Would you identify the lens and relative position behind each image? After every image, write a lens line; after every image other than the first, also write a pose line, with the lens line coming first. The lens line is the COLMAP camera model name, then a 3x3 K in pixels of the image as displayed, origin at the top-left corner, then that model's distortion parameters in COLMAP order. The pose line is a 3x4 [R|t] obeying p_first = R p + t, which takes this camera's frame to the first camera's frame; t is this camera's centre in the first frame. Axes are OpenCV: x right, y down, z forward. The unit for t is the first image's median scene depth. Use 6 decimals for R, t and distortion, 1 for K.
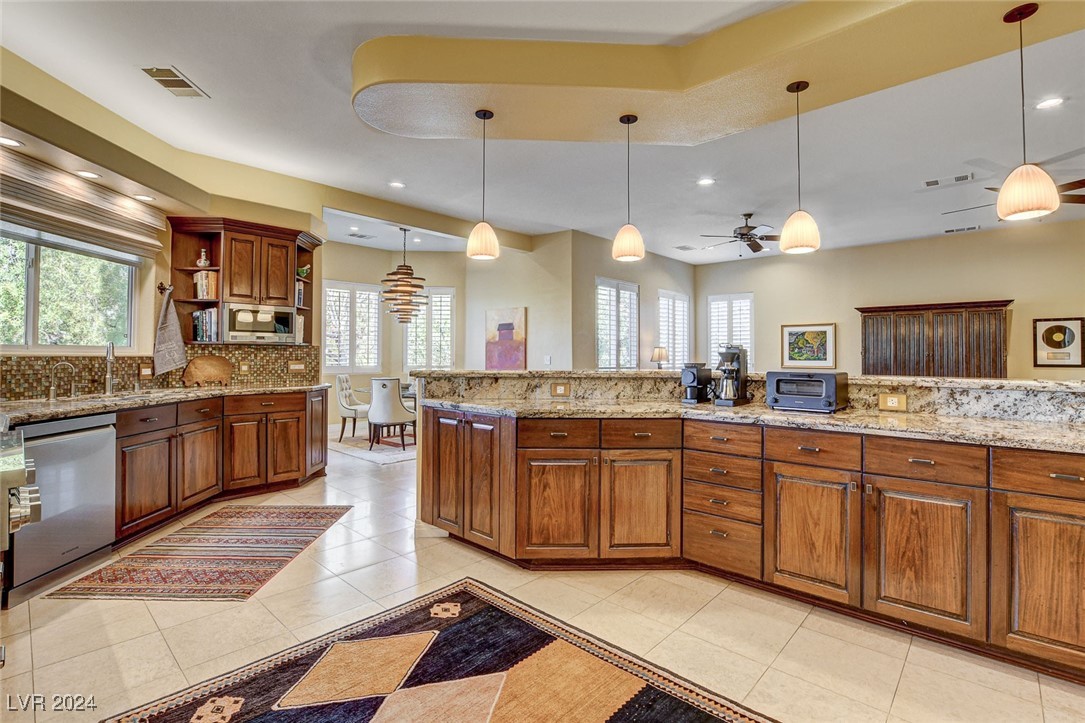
lens RADIAL K [[506.4, 0, 542.5], [0, 506.4, 361.5], [0, 0, 1]] dist [-0.018288, 0.000013]
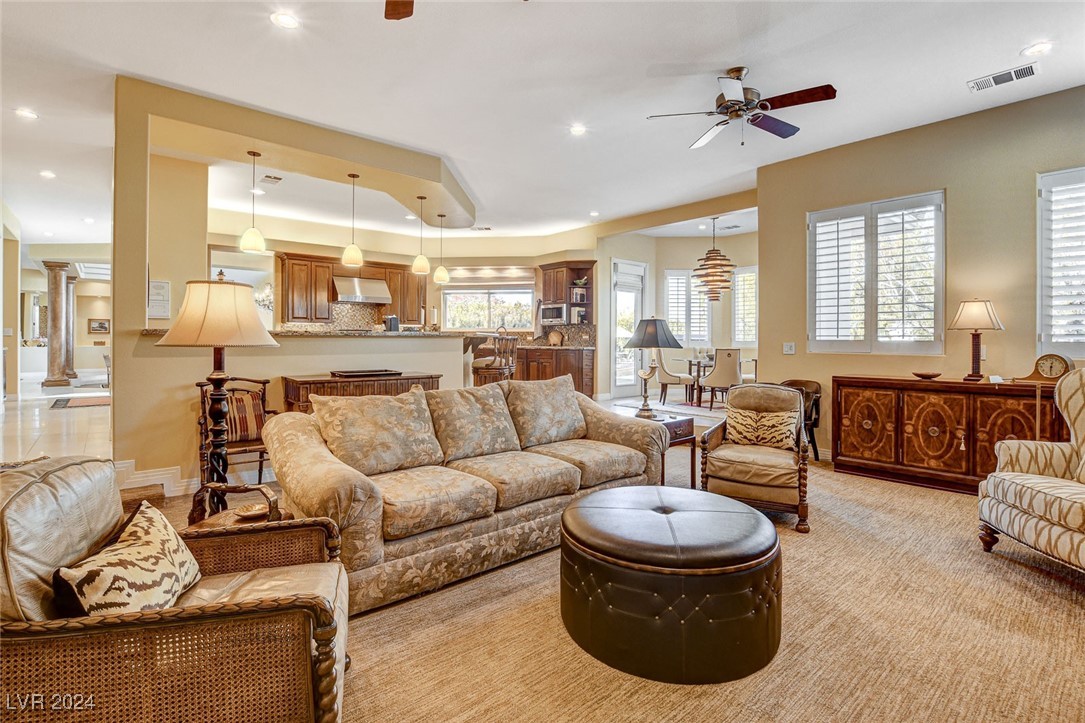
lens RADIAL K [[500.7, 0, 542.5], [0, 500.7, 361.5], [0, 0, 1]] dist [-0.034019, 0.000034]
pose [[-0.103970, 0.038152, -0.993848, 0.949966], [-0.013333, 0.999121, 0.039749, 0.021536], [0.994491, 0.017384, -0.103370, 0.795488]]
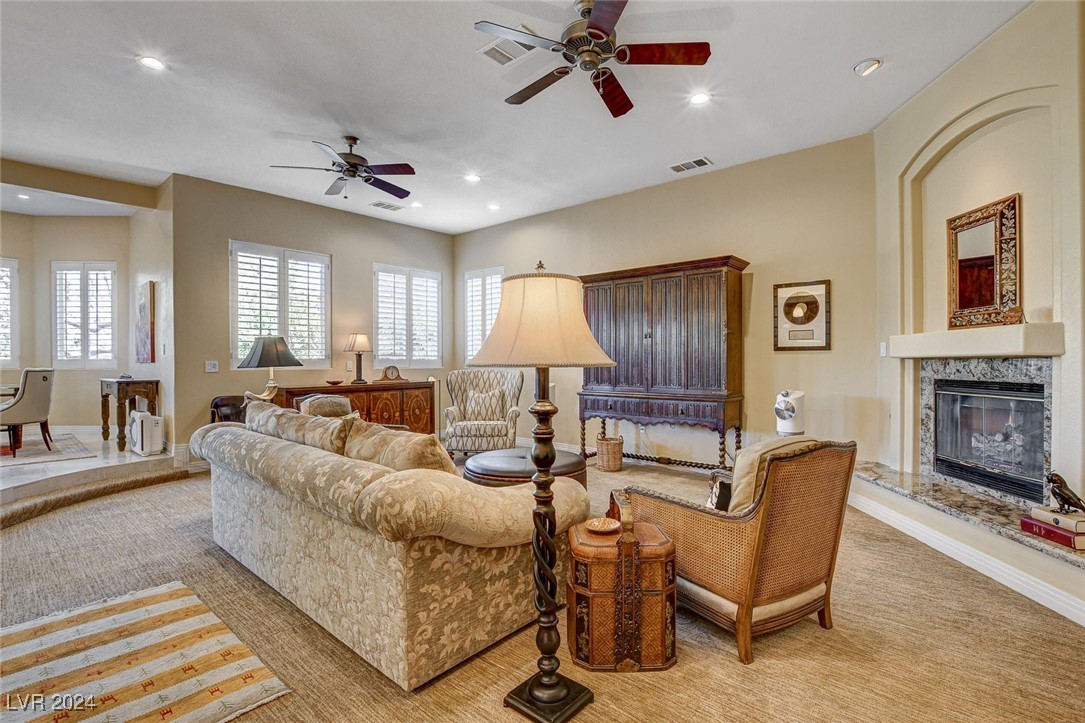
lens RADIAL K [[500.7, 0, 542.5], [0, 500.7, 361.5], [0, 0, 1]] dist [-0.034019, 0.000034]
pose [[0.999538, -0.008894, 0.029047, 0.629592], [0.009019, 0.999951, -0.004177, 0.026378], [-0.029008, 0.004437, 0.999569, 0.288035]]
